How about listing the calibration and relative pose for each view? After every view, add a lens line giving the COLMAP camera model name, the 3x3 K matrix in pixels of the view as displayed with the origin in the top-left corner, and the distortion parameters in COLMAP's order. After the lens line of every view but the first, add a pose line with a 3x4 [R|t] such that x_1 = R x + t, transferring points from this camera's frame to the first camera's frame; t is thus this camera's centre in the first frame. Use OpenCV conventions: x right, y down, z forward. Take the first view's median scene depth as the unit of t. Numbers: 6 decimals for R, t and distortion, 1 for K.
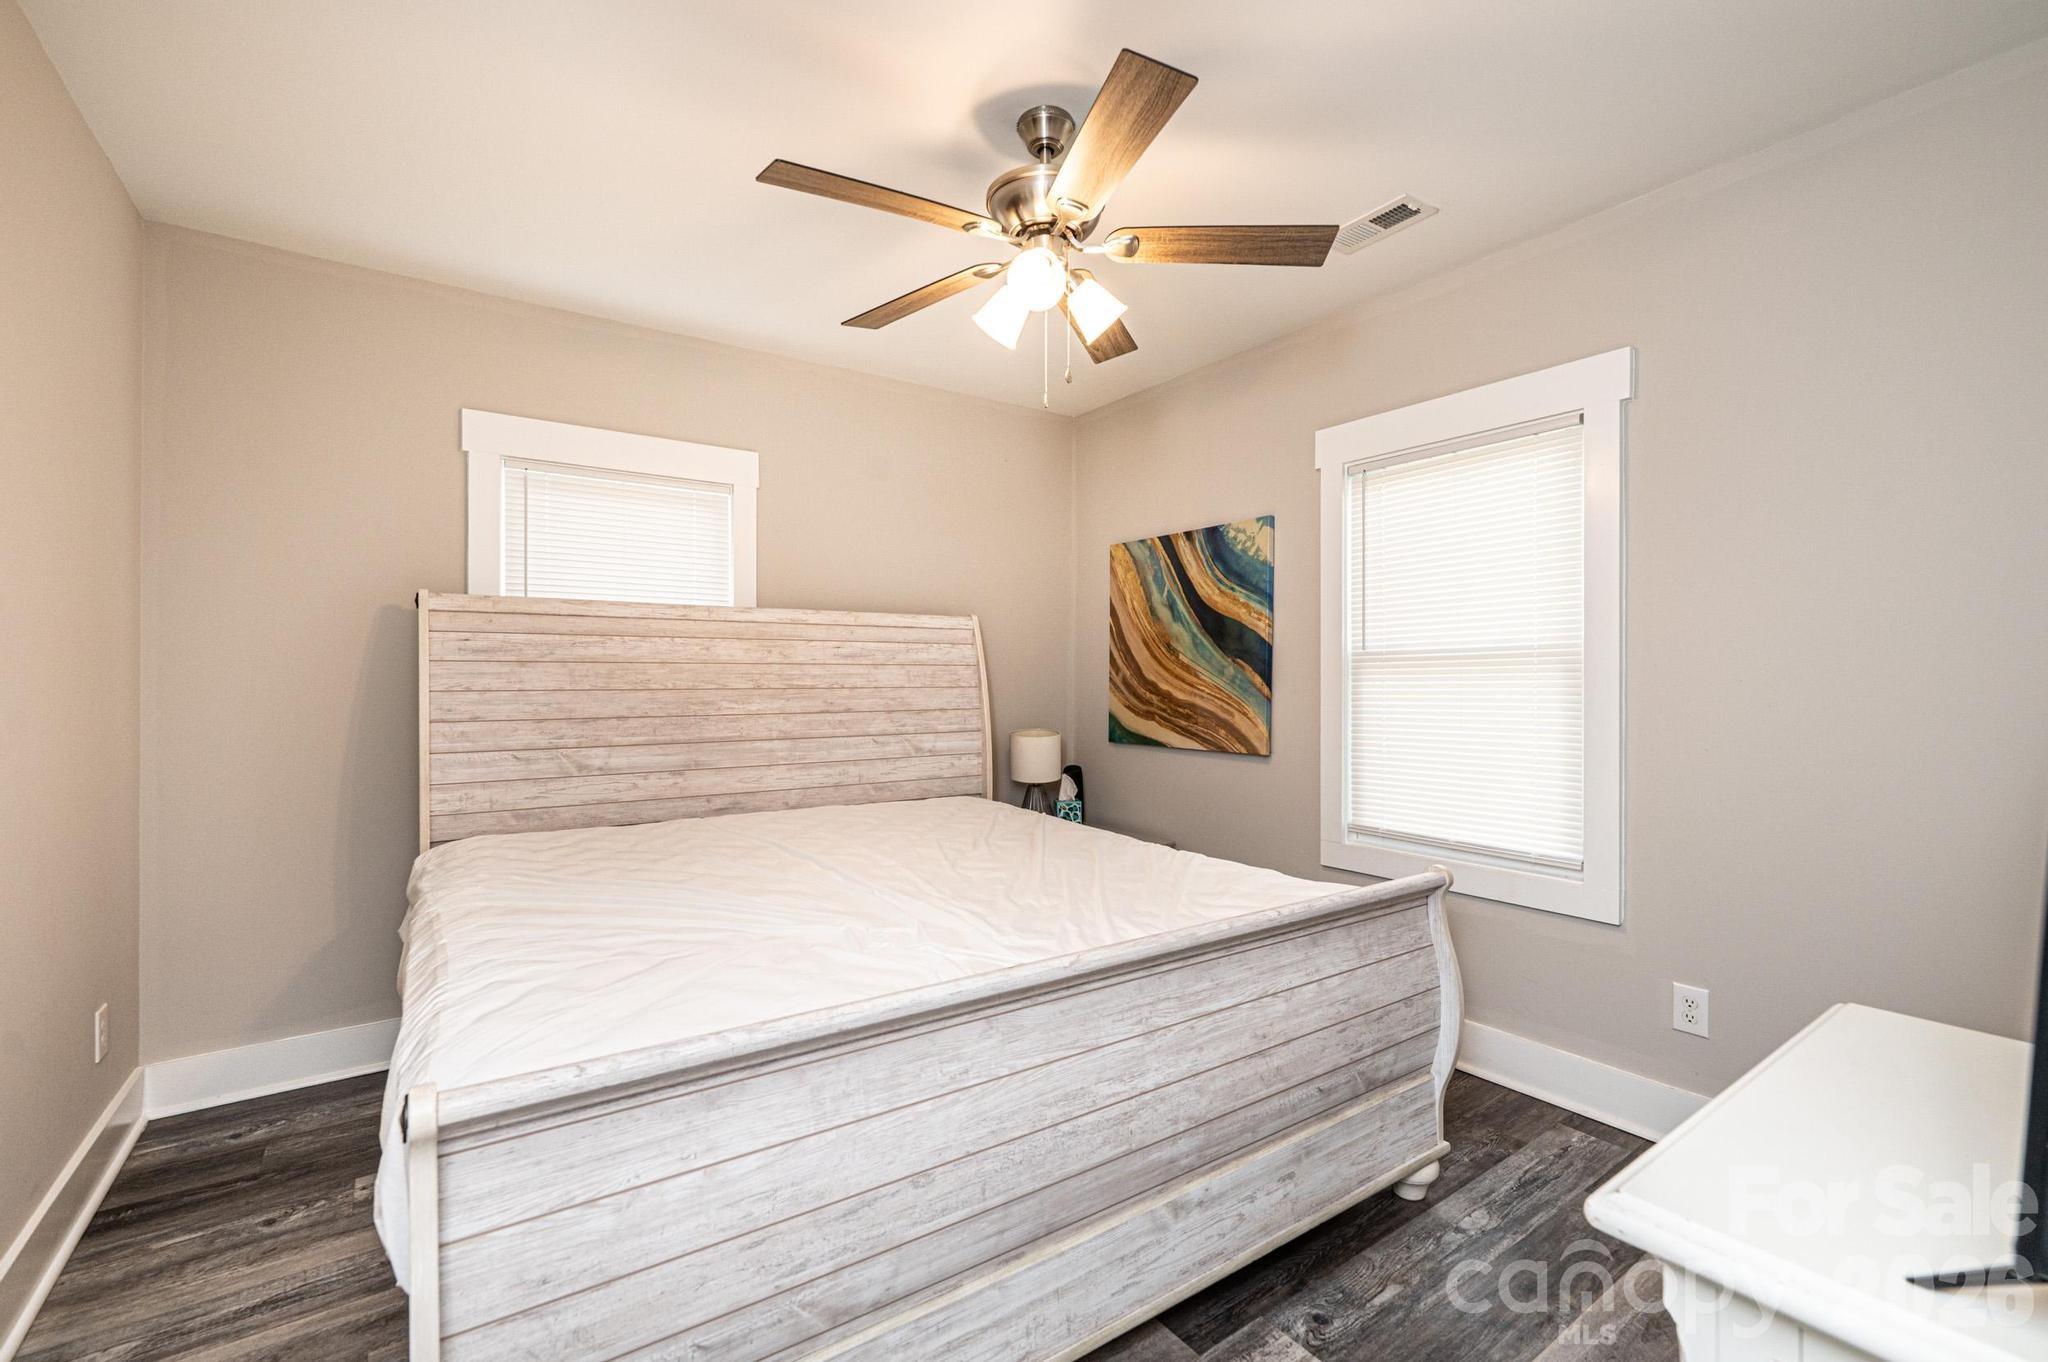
lens RADIAL K [[867.5, 0, 1013.7], [0, 867.5, 685.4], [0, 0, 1]] dist [-0.002559, -0.000215]
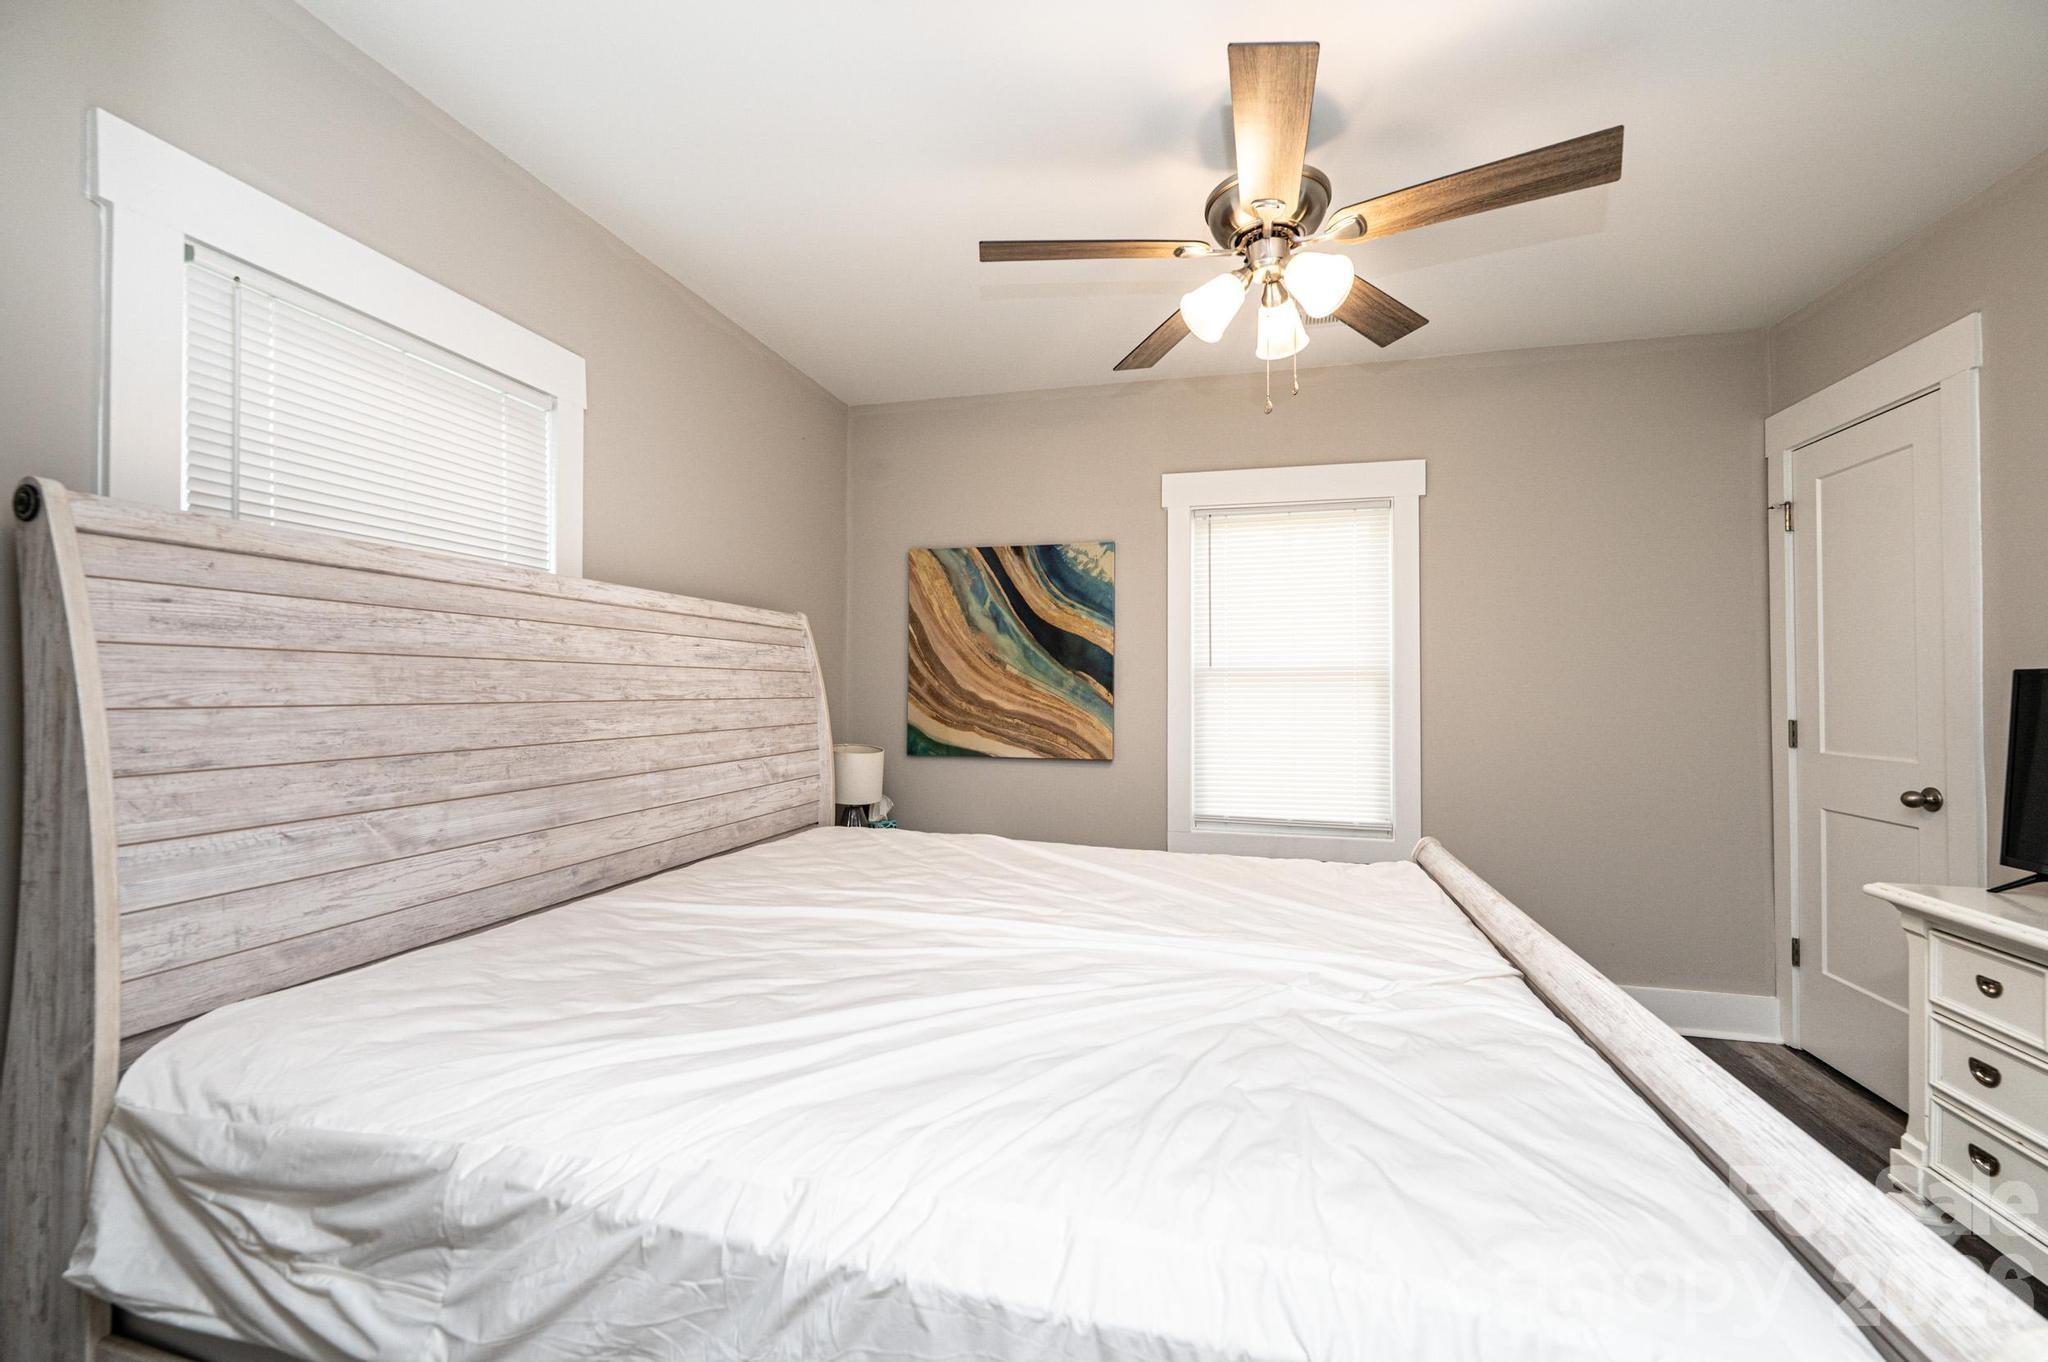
lens RADIAL K [[814.1, 0, 1024.1], [0, 814.1, 682.5], [0, 0, 1]] dist [-0.001474, 0.000183]
pose [[0.757572, 0.011051, 0.652658, -0.469223], [-0.001365, 0.999881, -0.015346, -0.001164], [-0.652750, 0.010735, 0.757498, 0.294865]]
